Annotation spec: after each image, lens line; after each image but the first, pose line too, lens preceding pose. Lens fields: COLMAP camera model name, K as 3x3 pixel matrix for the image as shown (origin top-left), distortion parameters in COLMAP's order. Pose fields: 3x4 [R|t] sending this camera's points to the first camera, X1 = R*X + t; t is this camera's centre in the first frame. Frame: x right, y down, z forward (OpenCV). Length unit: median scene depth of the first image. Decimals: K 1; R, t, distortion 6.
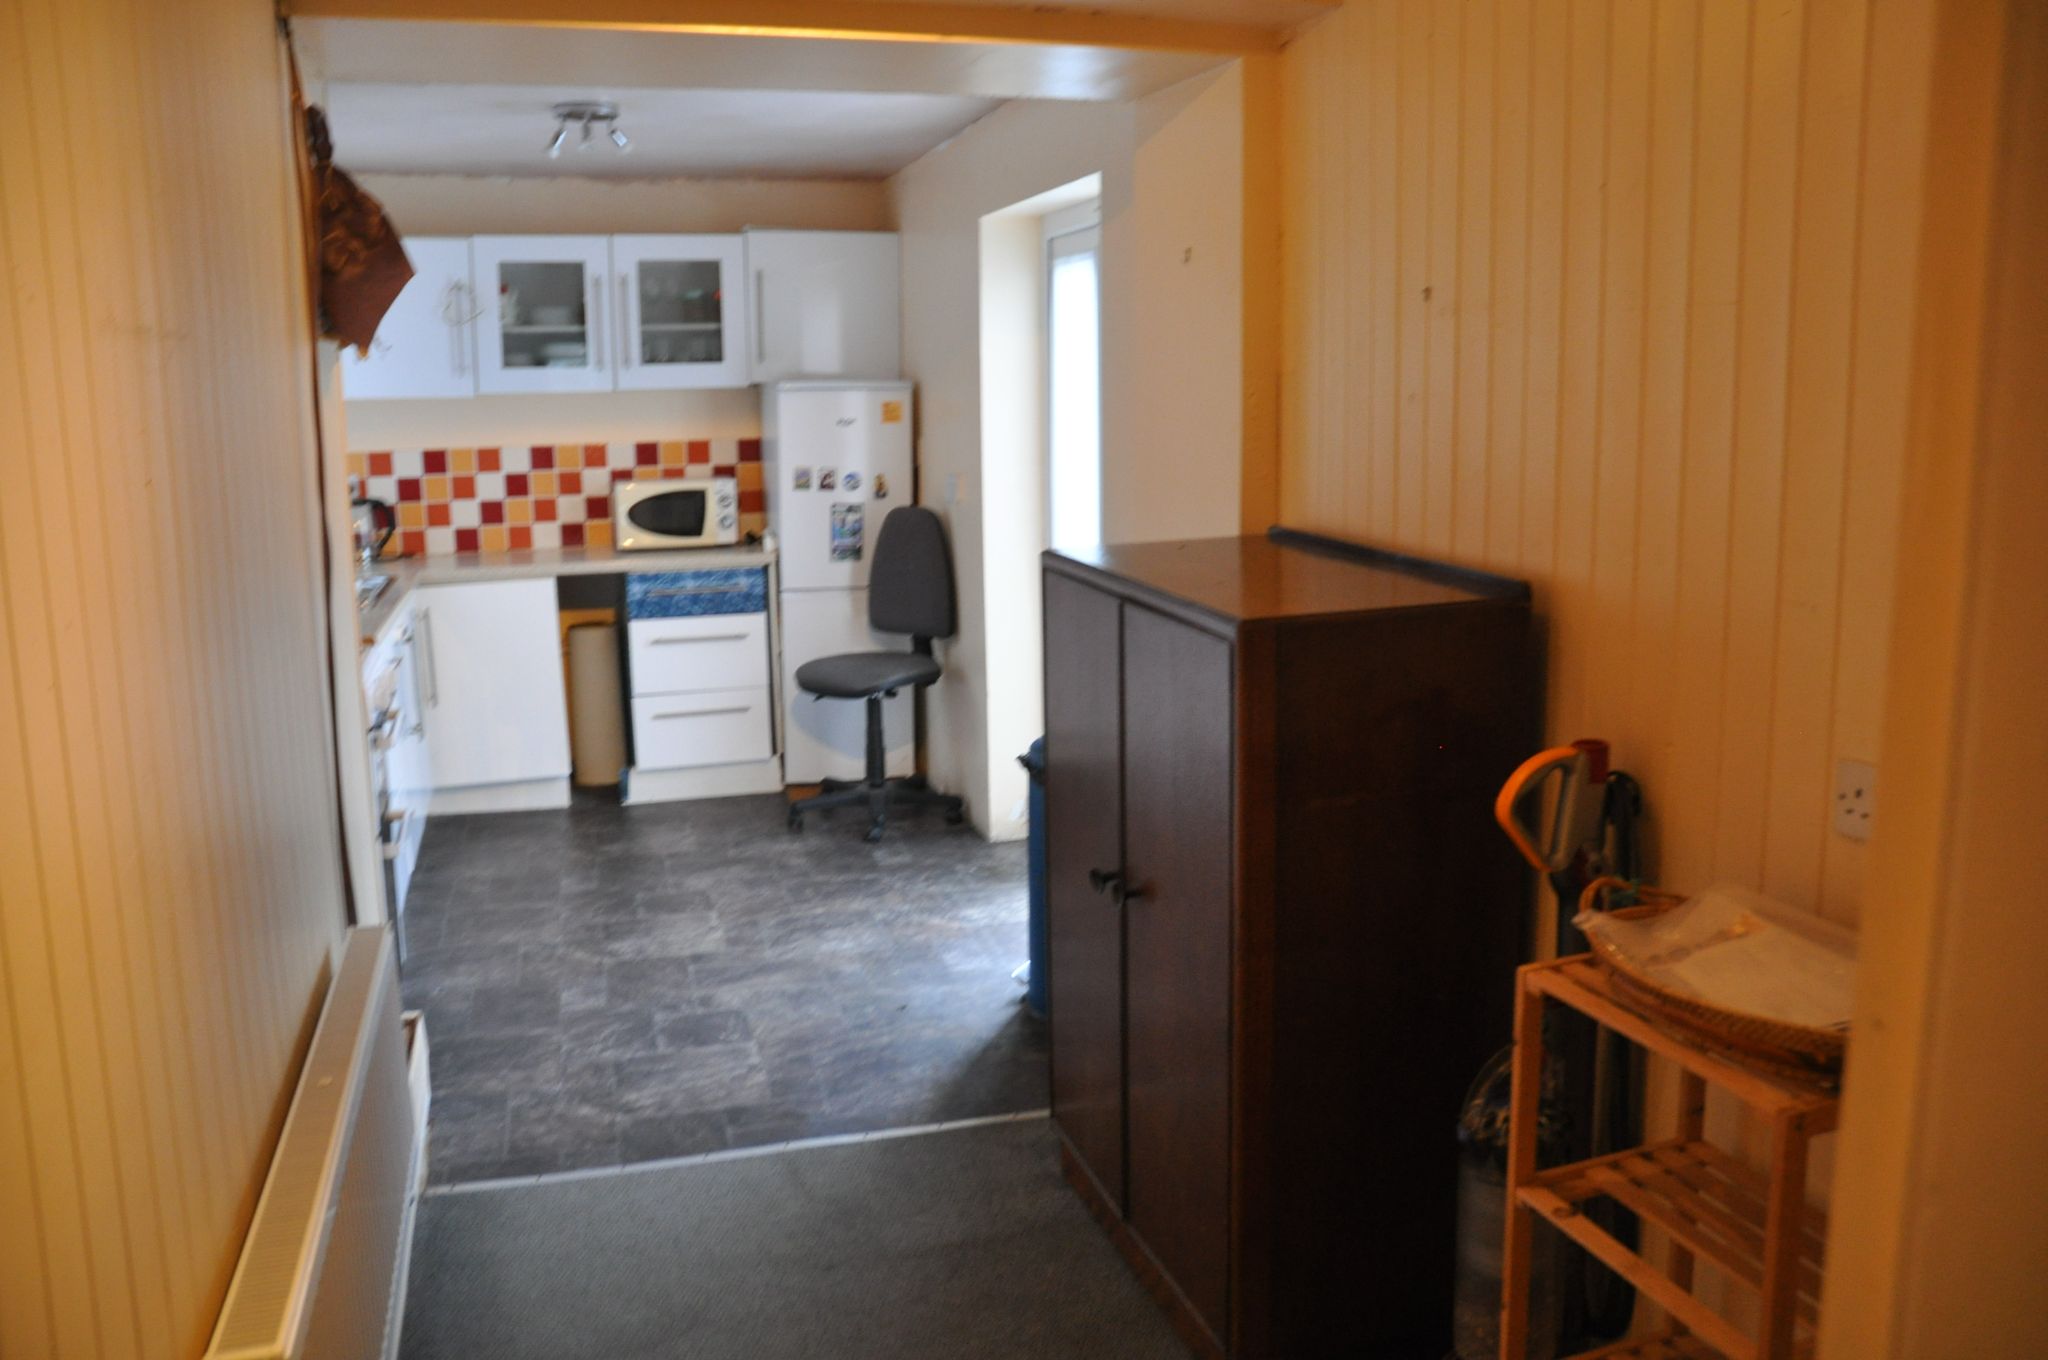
lens RADIAL K [[1614.0, 0, 1015.6], [0, 1614.0, 671.0], [0, 0, 1]] dist [-0.163084, 0.216512]
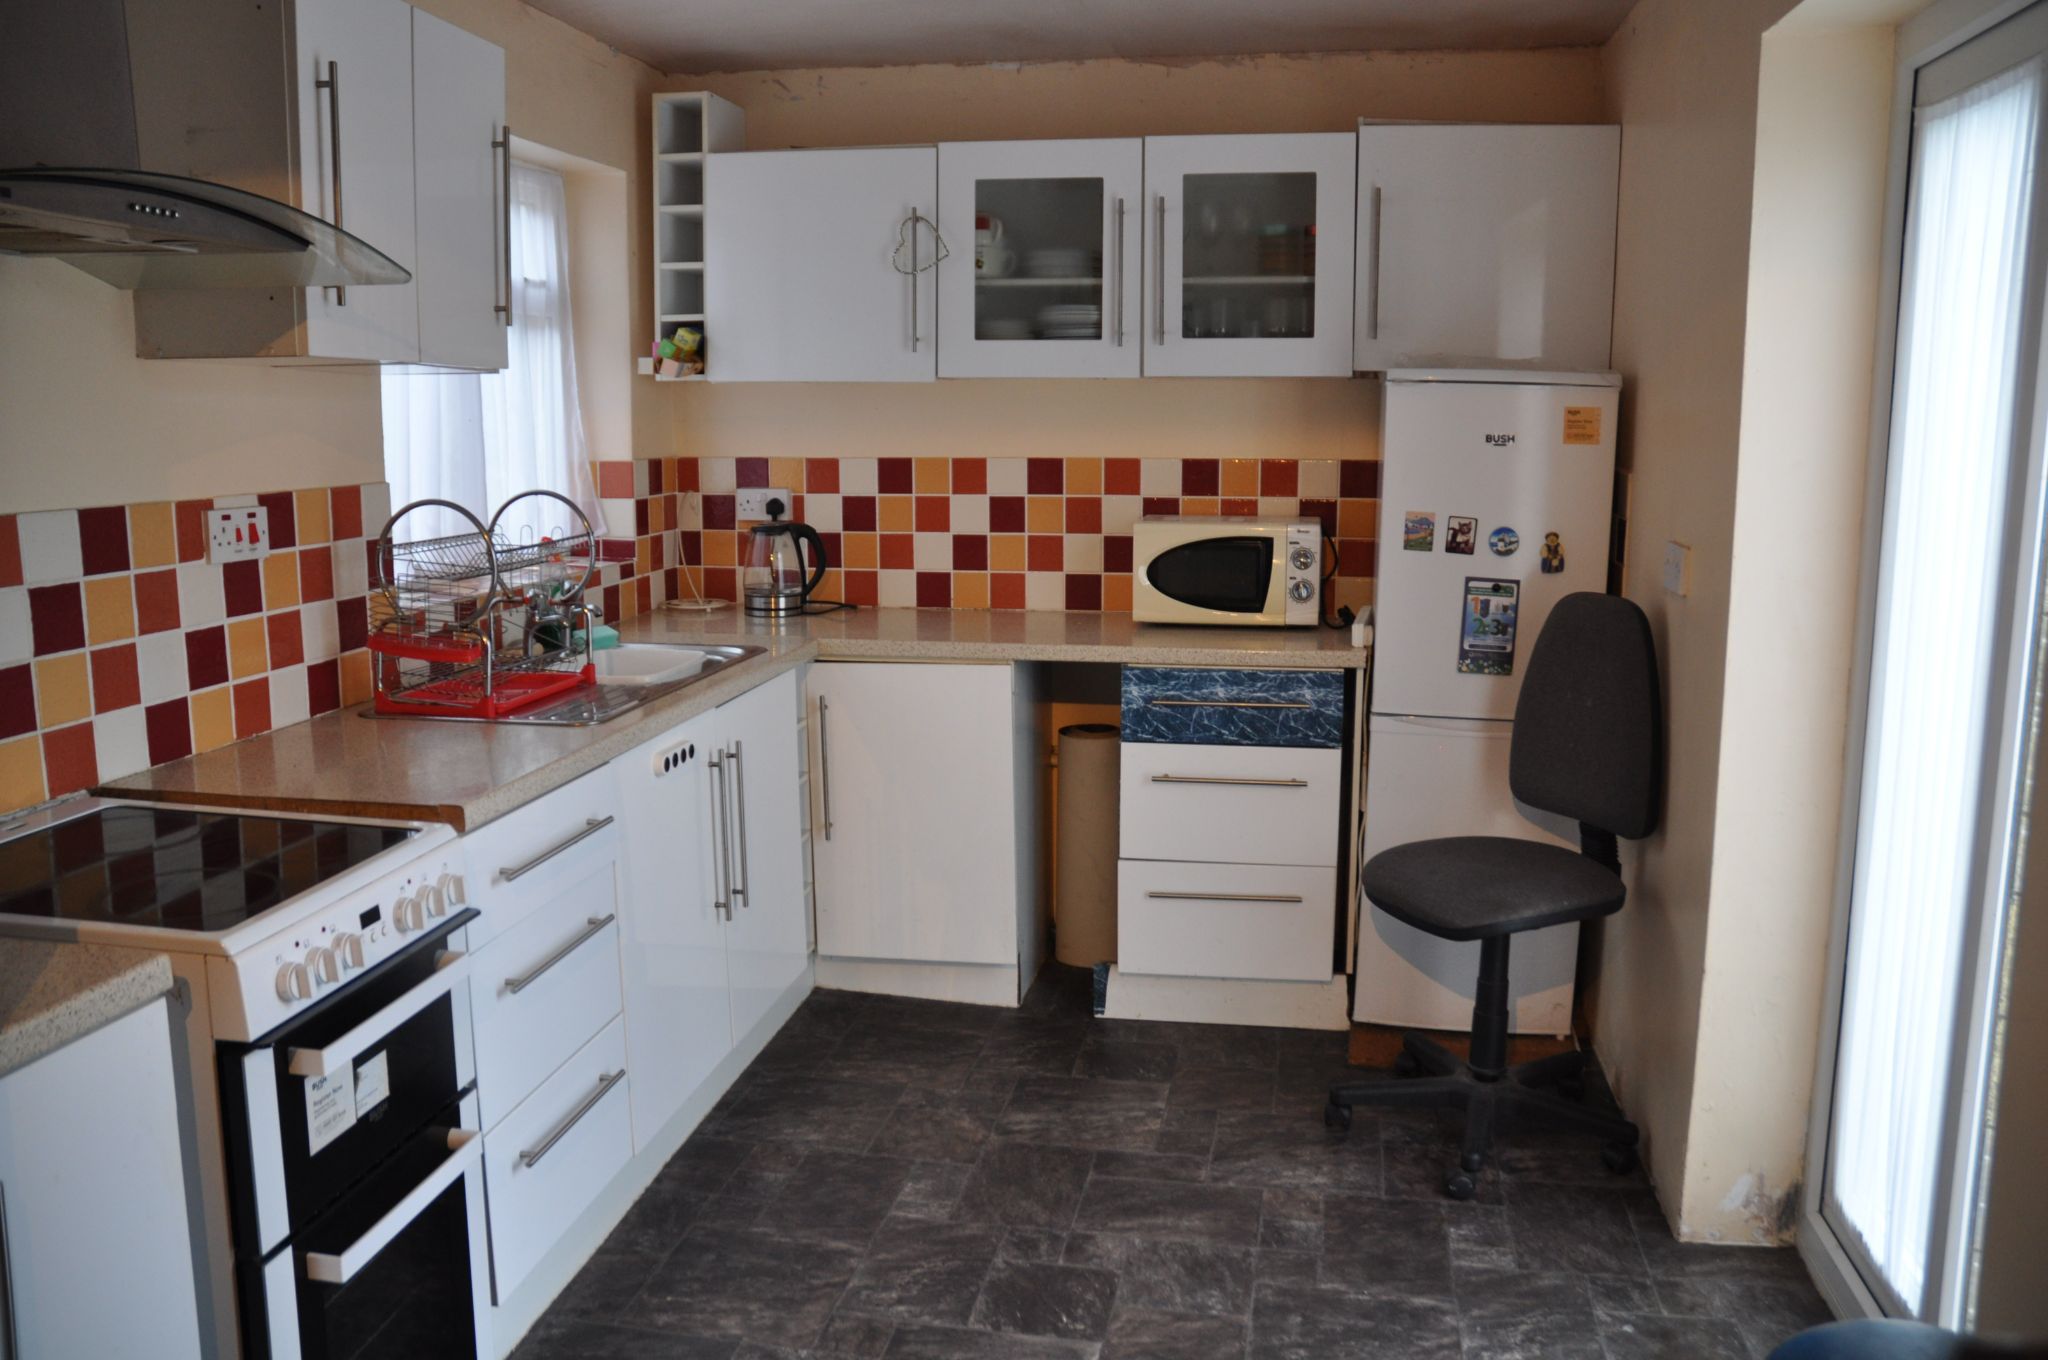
lens RADIAL K [[1614.0, 0, 1015.6], [0, 1614.0, 671.0], [0, 0, 1]] dist [-0.163084, 0.216512]
pose [[0.893074, 0.087058, -0.441406, -0.000134], [-0.090381, 0.995815, 0.013539, -0.061935], [0.440738, 0.027804, 0.897205, 0.397611]]
